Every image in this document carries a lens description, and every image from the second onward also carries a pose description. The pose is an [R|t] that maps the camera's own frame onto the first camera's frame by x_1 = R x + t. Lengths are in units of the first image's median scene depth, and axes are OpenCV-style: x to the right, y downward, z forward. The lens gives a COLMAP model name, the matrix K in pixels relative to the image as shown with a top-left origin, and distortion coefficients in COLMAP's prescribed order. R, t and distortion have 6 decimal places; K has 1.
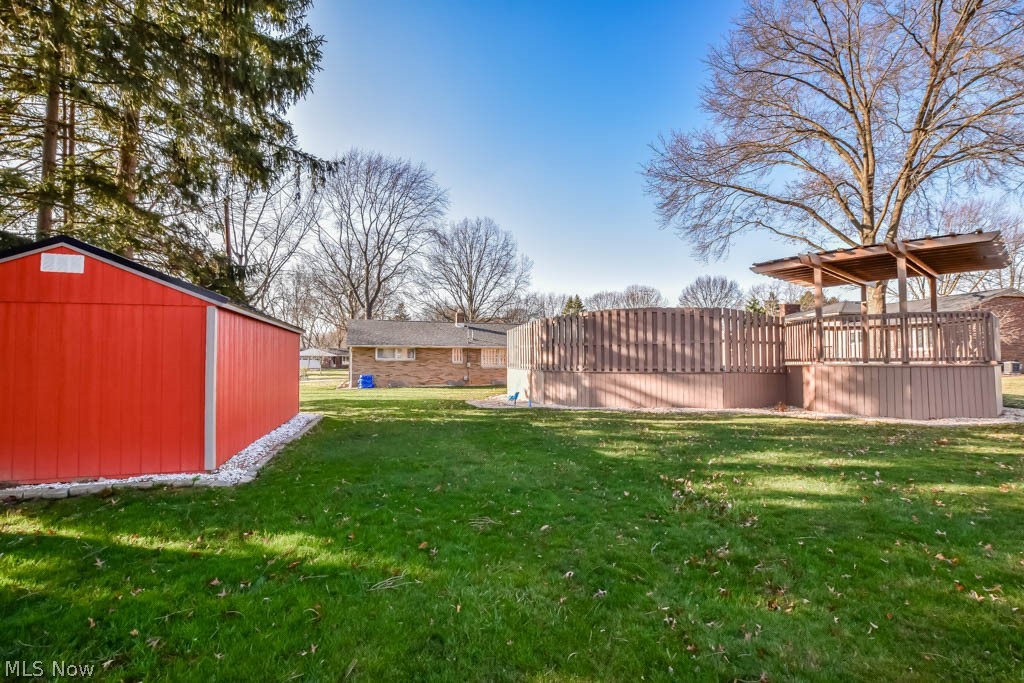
lens RADIAL K [[462.9, 0, 523.8], [0, 462.9, 343.3], [0, 0, 1]] dist [-0.028896, 0.000862]
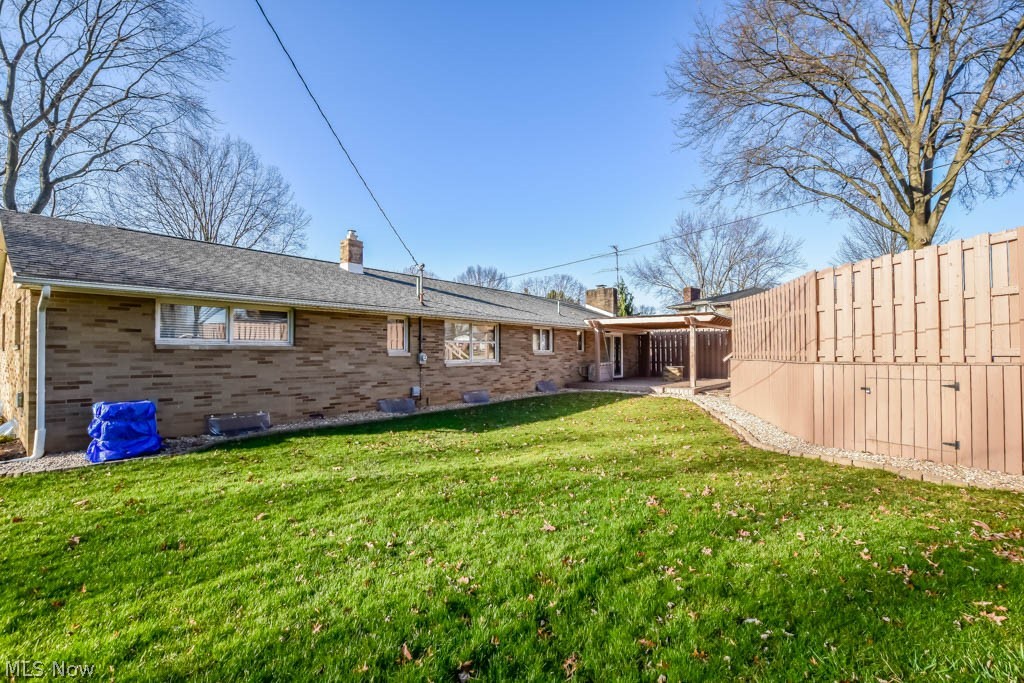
lens RADIAL K [[462.9, 0, 523.8], [0, 462.9, 343.3], [0, 0, 1]] dist [-0.028896, 0.000862]
pose [[0.833683, 0.003677, 0.552231, -0.270067], [-0.009856, 0.999918, 0.008221, 0.029164], [-0.552156, -0.012296, 0.833650, 0.613266]]
